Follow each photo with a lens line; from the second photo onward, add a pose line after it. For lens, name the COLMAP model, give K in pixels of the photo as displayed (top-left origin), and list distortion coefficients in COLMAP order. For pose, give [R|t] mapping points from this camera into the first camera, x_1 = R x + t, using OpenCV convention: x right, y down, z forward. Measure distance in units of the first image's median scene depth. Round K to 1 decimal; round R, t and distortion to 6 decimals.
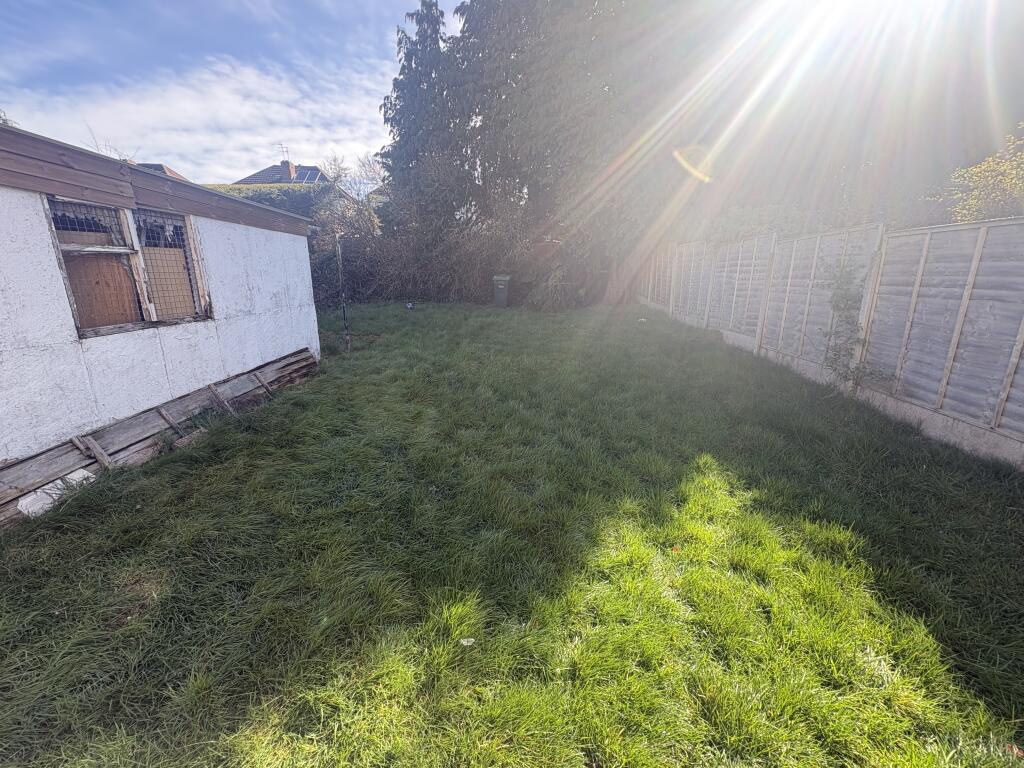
lens RADIAL K [[408.6, 0, 512.0], [0, 408.6, 384.0], [0, 0, 1]] dist [-0.008555, -0.000274]
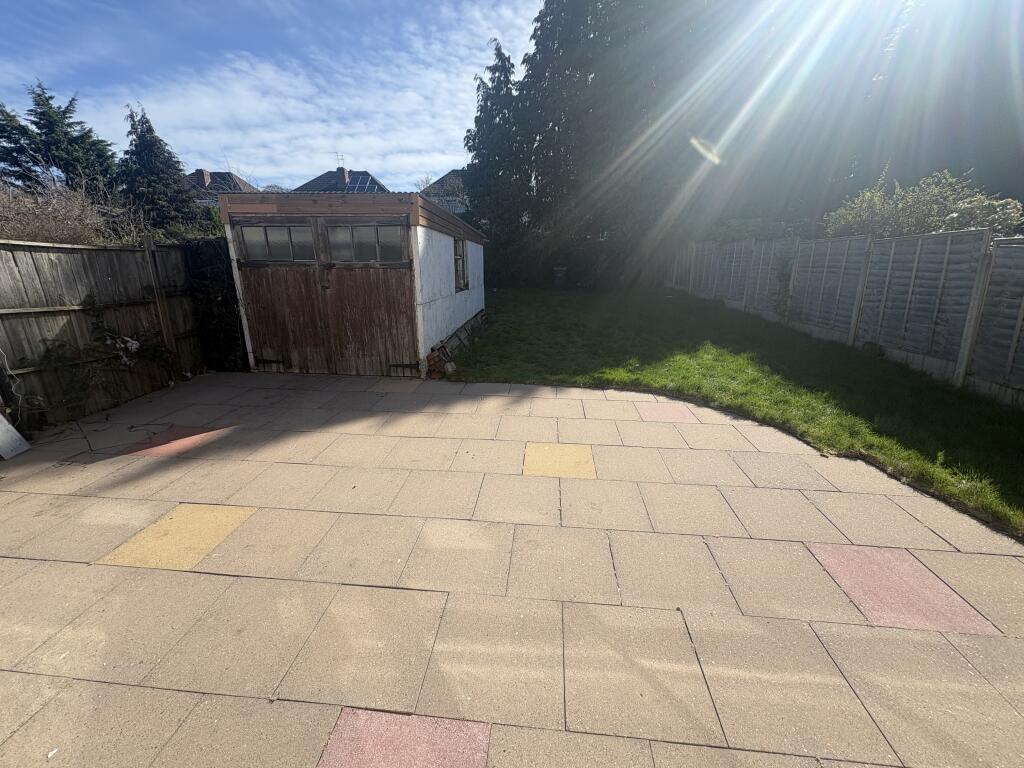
lens RADIAL K [[405.5, 0, 512.0], [0, 405.5, 384.0], [0, 0, 1]] dist [-0.001483, 0.000038]
pose [[0.999023, -0.005778, -0.043820, -0.134826], [0.006679, 0.999769, 0.020445, 0.092445], [0.043692, -0.020718, 0.998830, -0.351404]]
